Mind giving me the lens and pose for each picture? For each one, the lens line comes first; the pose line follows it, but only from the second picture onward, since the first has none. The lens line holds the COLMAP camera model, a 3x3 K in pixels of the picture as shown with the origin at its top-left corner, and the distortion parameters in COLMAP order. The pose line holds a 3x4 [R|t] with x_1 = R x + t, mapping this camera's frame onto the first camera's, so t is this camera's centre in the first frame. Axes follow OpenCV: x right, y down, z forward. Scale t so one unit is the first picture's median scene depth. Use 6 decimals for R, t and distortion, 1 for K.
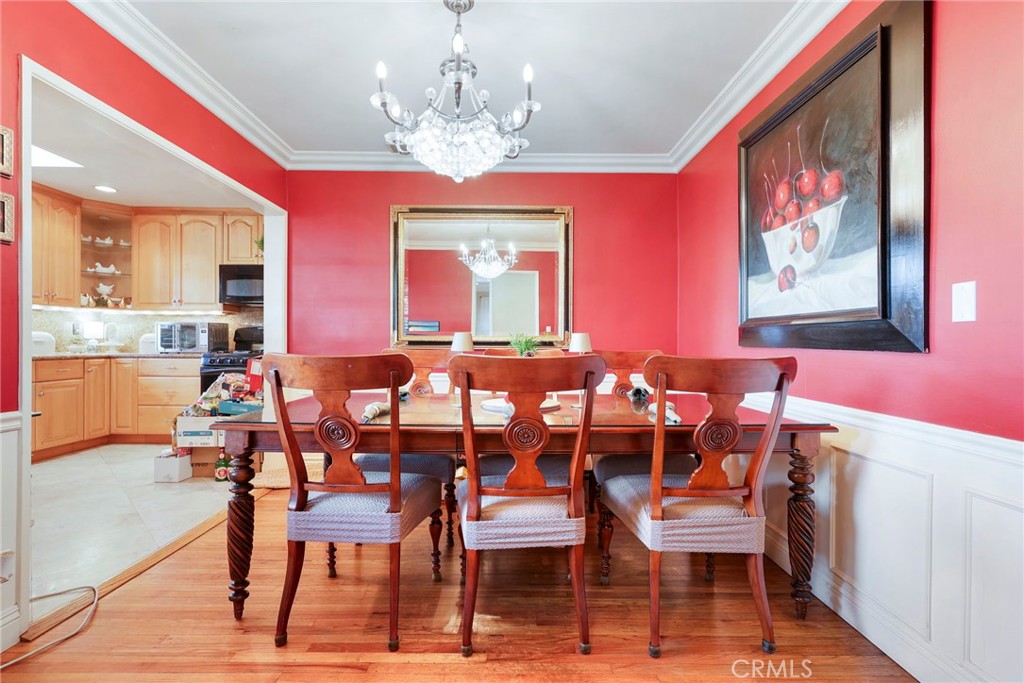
lens RADIAL K [[465.6, 0, 514.0], [0, 465.6, 347.2], [0, 0, 1]] dist [0.002327, 0.000194]
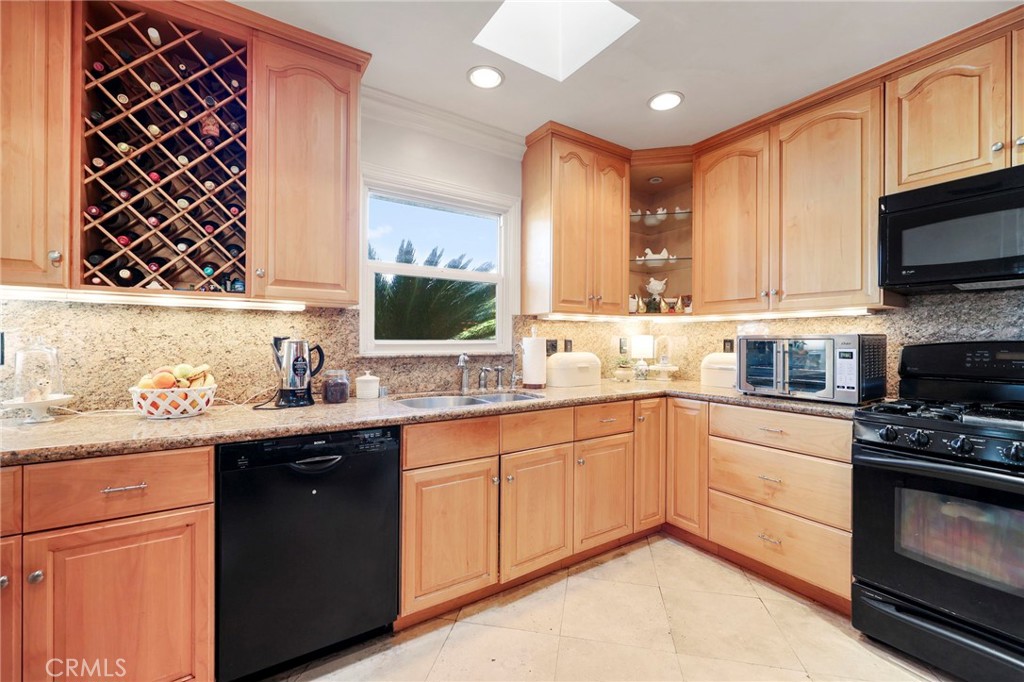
lens RADIAL K [[418.1, 0, 509.5], [0, 418.1, 337.1], [0, 0, 1]] dist [0.000390, -0.000003]
pose [[0.528994, -0.010910, -0.848555, -0.492660], [-0.008241, 0.999804, -0.017992, -0.040220], [0.848585, 0.016510, 0.528801, 0.518936]]
